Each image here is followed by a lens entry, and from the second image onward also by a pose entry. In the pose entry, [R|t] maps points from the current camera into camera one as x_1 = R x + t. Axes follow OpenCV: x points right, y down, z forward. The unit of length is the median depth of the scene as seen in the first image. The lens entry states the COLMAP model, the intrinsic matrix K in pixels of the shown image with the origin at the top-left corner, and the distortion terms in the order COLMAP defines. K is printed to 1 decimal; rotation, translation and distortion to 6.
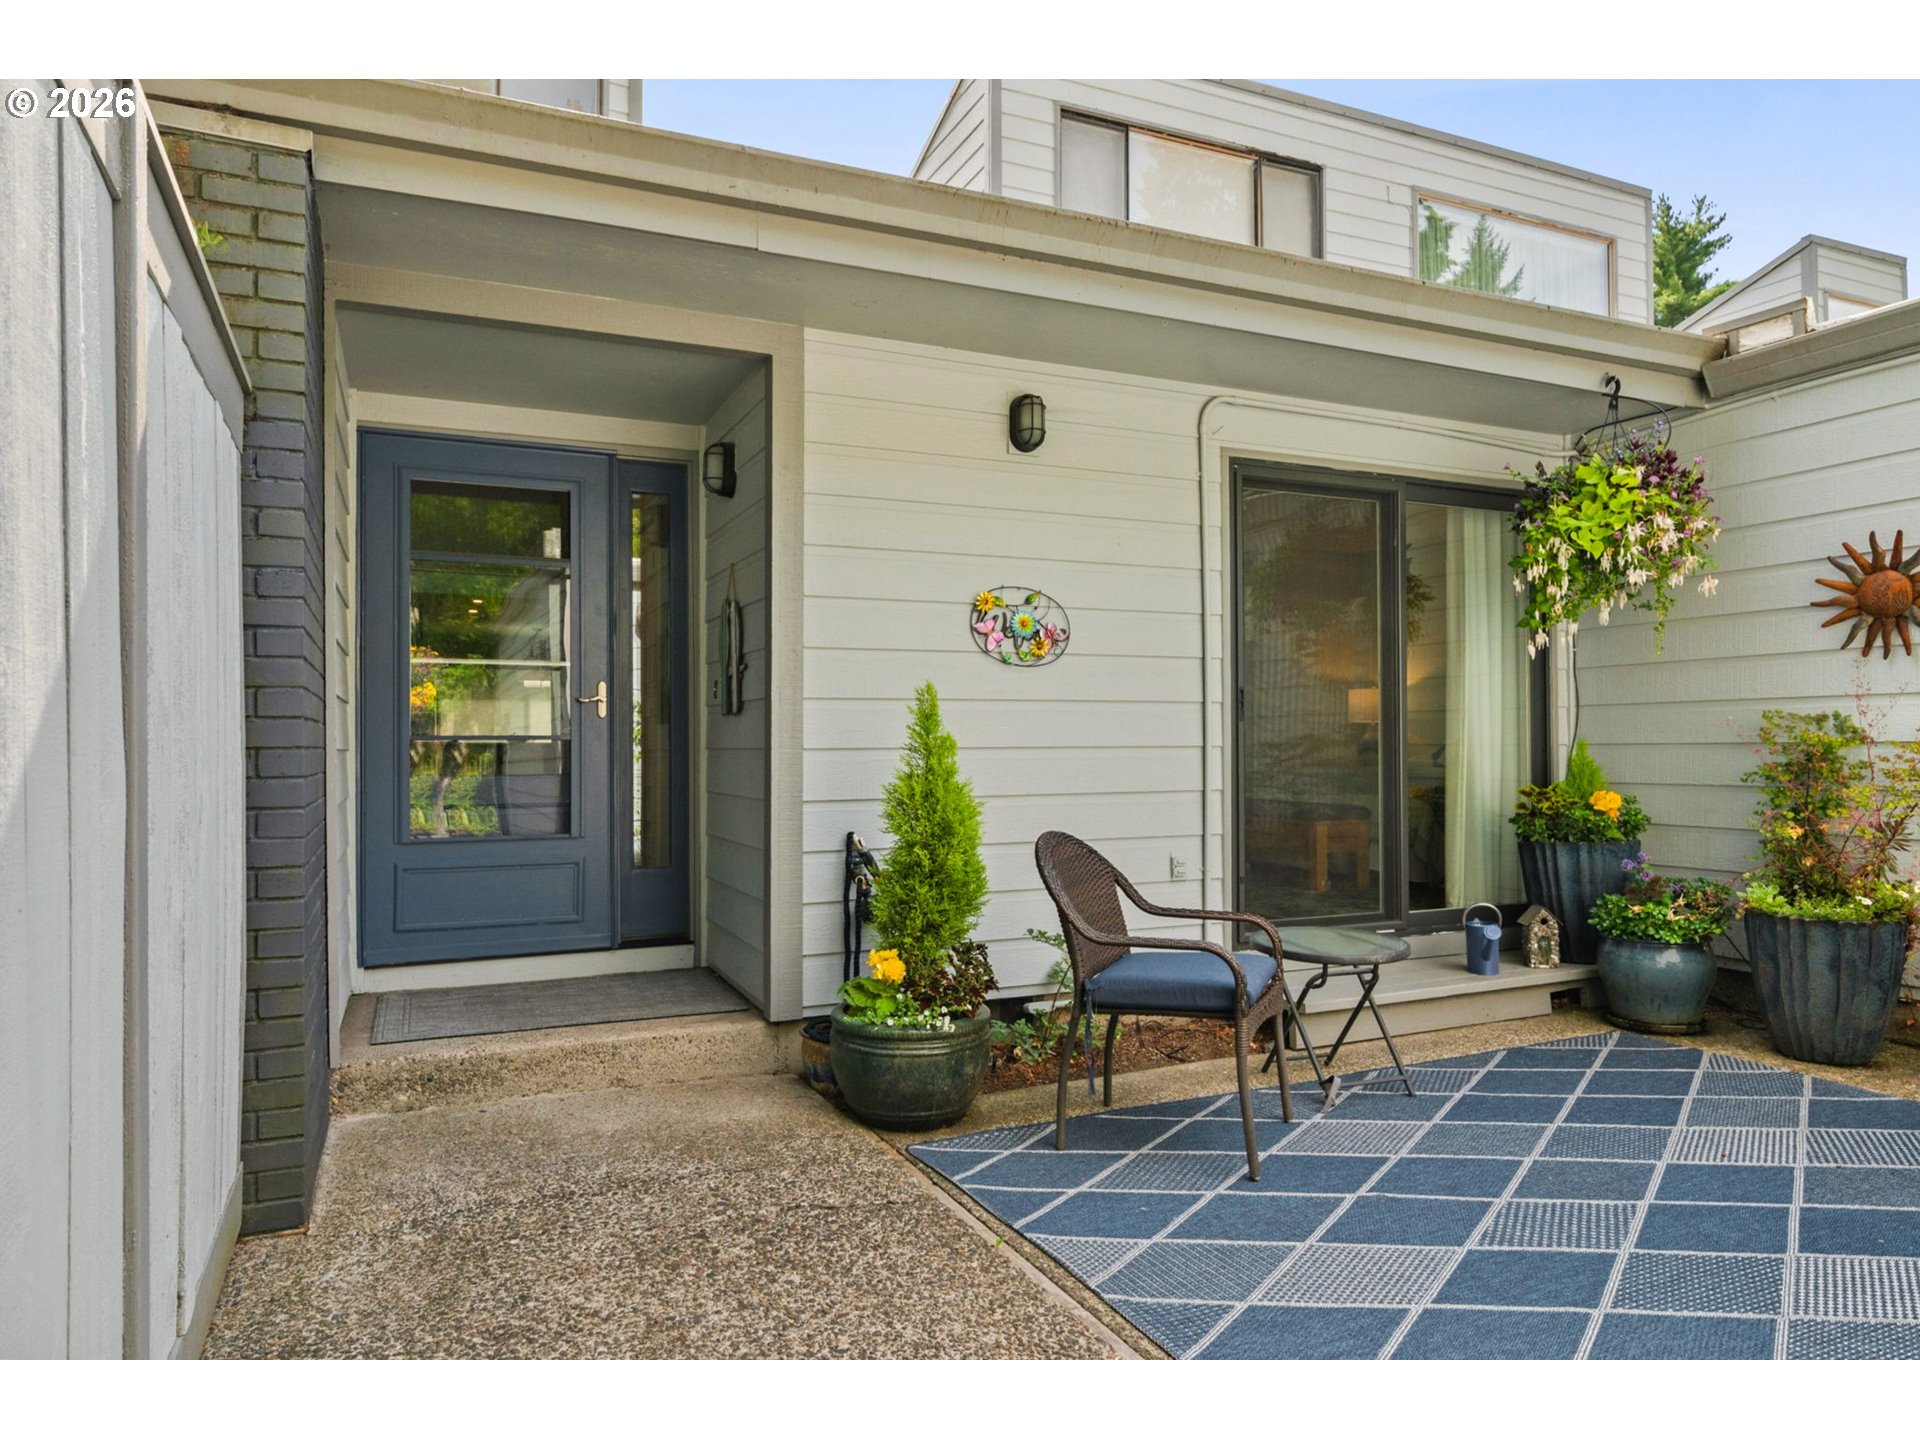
lens RADIAL K [[1233.0, 0, 960.0], [0, 1233.0, 720.0], [0, 0, 1]] dist [-0.009603, 0.002785]
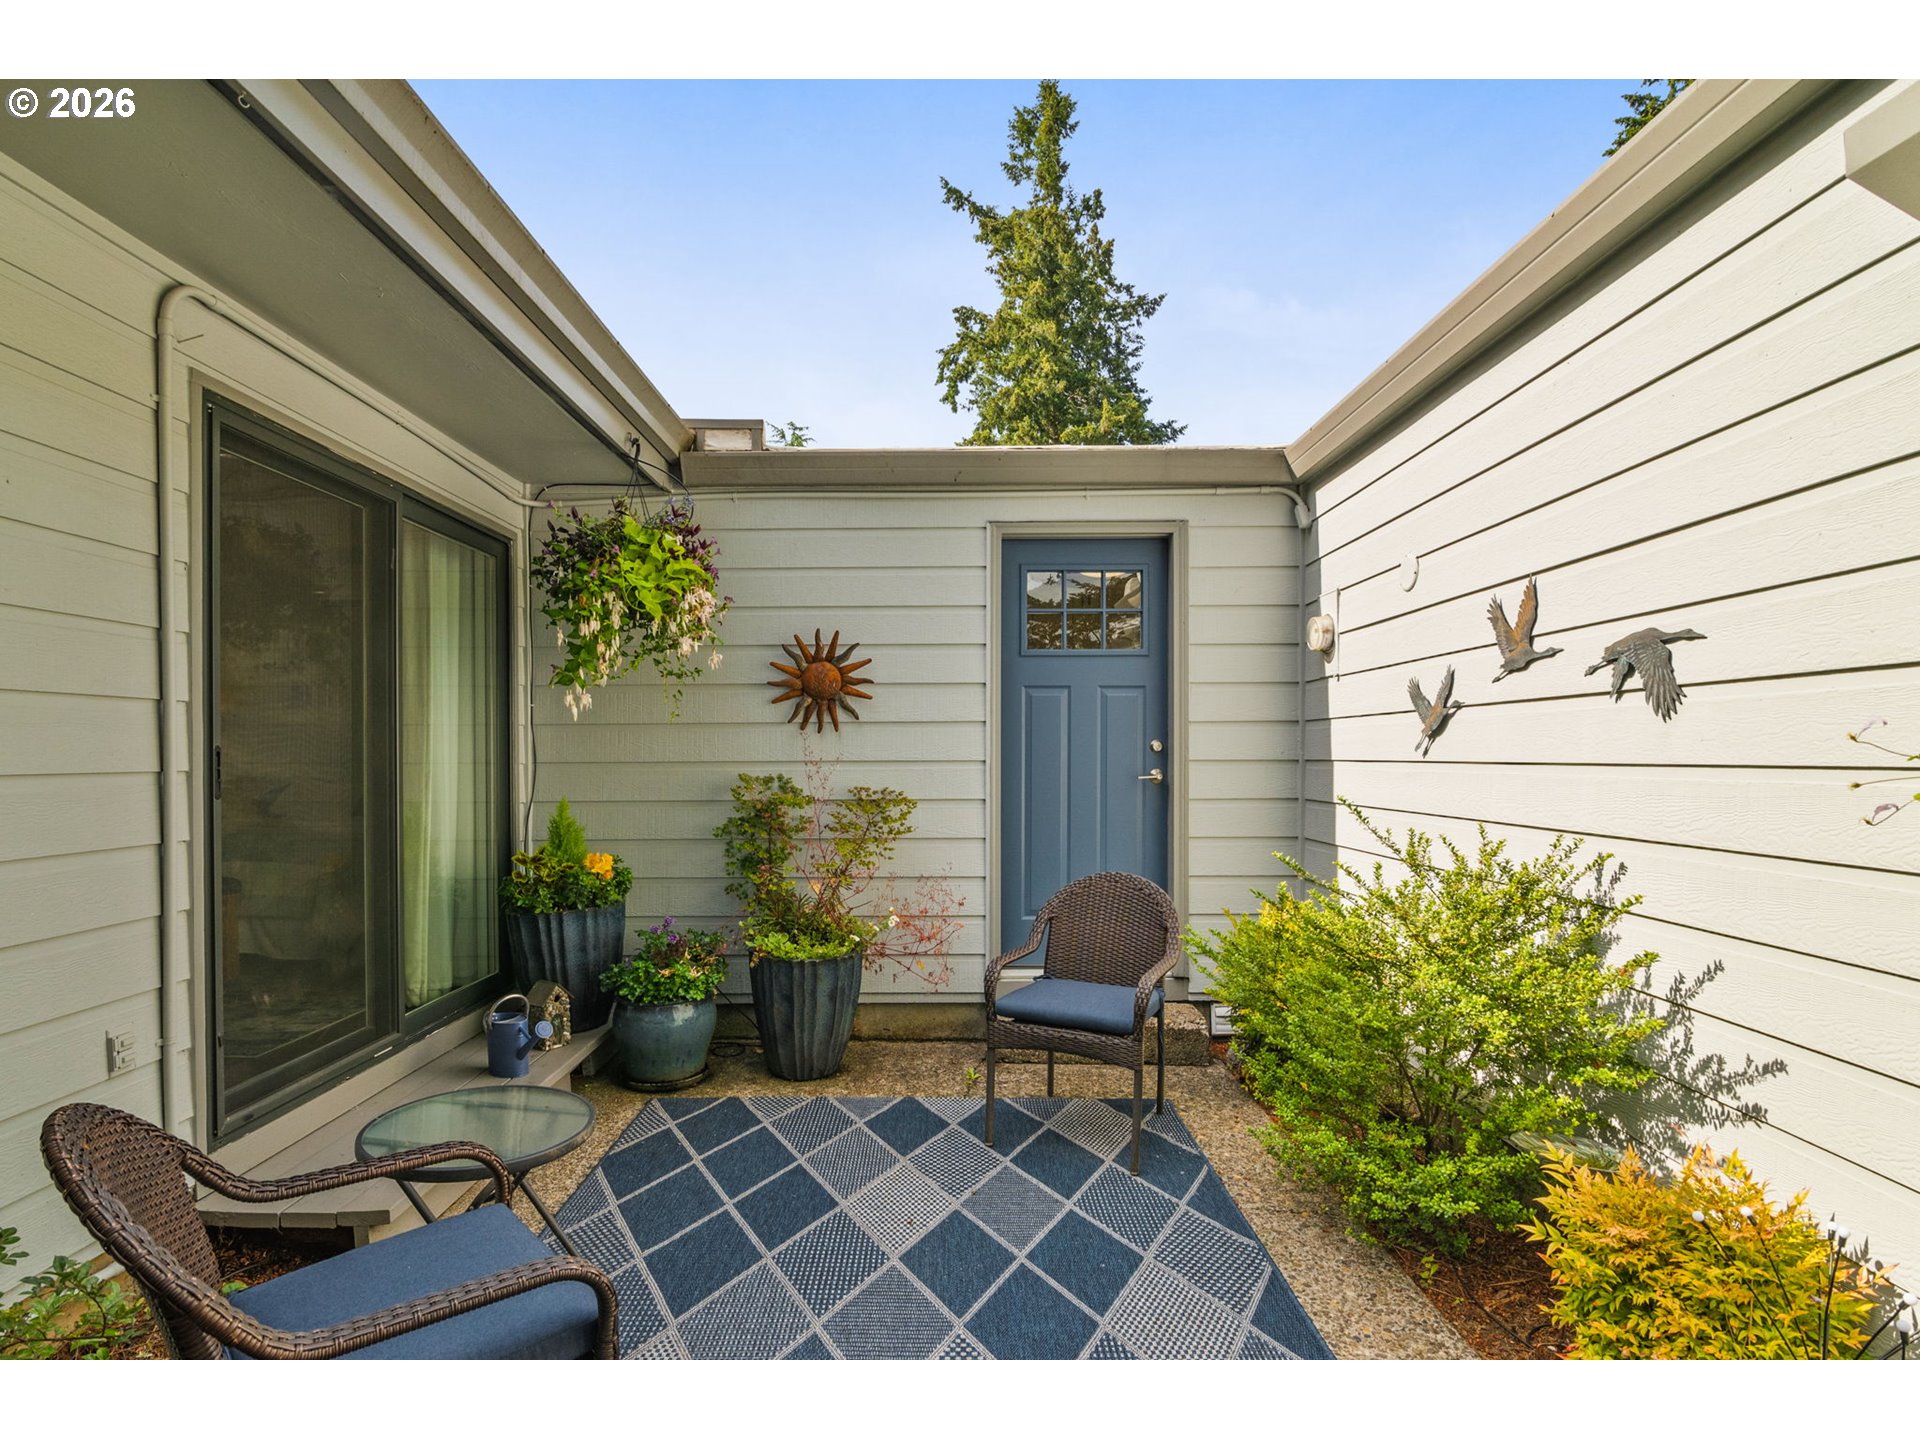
lens RADIAL K [[974.1, 0, 958.0], [0, 974.1, 757.5], [0, 0, 1]] dist [-0.012798, 0.000274]
pose [[0.407089, -0.000375, 0.913388, -0.082021], [-0.019678, 0.999764, 0.009181, -0.034777], [-0.913176, -0.021711, 0.406986, 0.447816]]
